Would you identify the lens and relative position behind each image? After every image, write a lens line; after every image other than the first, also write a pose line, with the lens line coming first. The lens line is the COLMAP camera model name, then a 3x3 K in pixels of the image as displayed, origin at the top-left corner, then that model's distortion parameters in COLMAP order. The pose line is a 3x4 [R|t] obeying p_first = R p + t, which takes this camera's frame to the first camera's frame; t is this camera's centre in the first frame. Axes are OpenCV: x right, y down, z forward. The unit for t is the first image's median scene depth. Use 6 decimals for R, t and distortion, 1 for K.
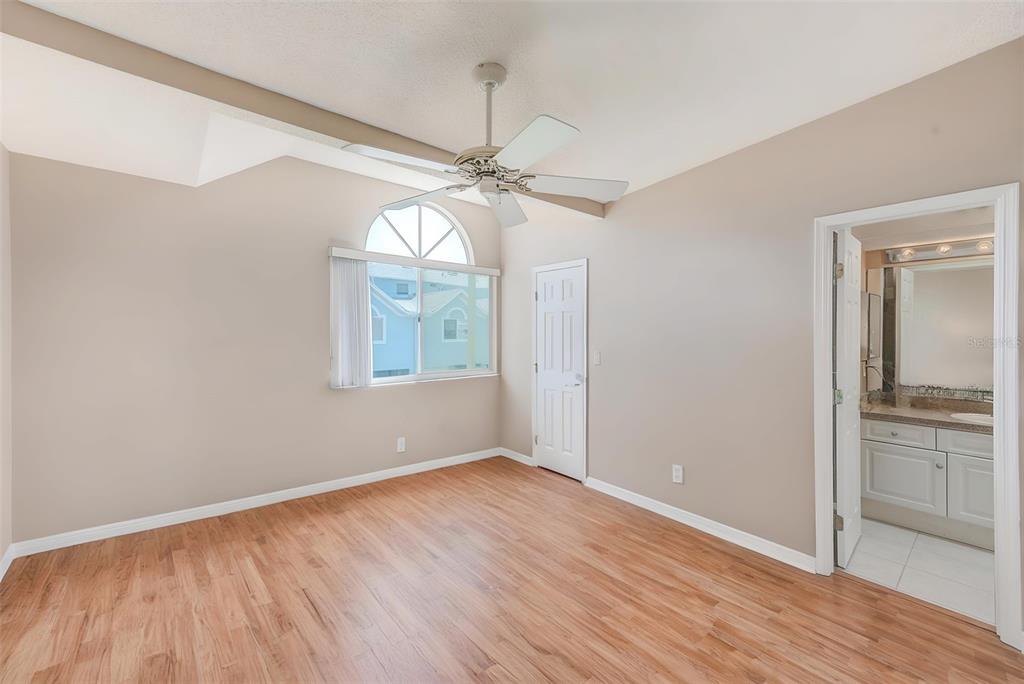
lens RADIAL K [[414.1, 0, 512.0], [0, 414.1, 342.0], [0, 0, 1]] dist [-0.000053, -0.000046]
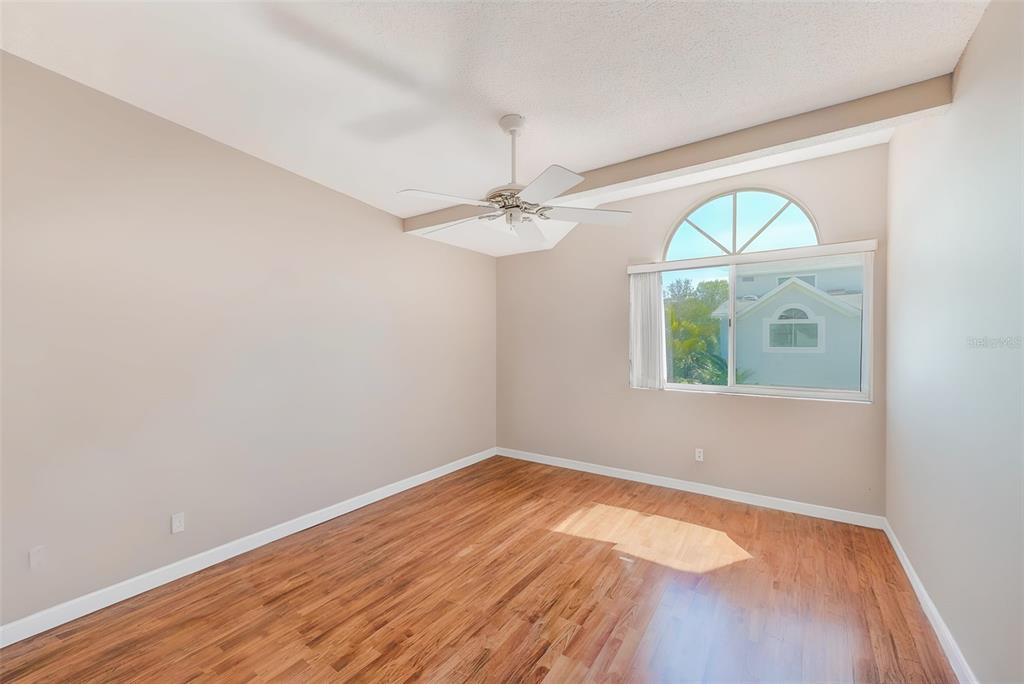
lens RADIAL K [[414.1, 0, 512.0], [0, 414.1, 342.0], [0, 0, 1]] dist [-0.000053, -0.000046]
pose [[0.281567, -0.007485, -0.959512, 0.488432], [-0.005582, 0.999940, -0.009438, -0.006270], [0.959525, 0.008013, 0.281508, 0.315181]]
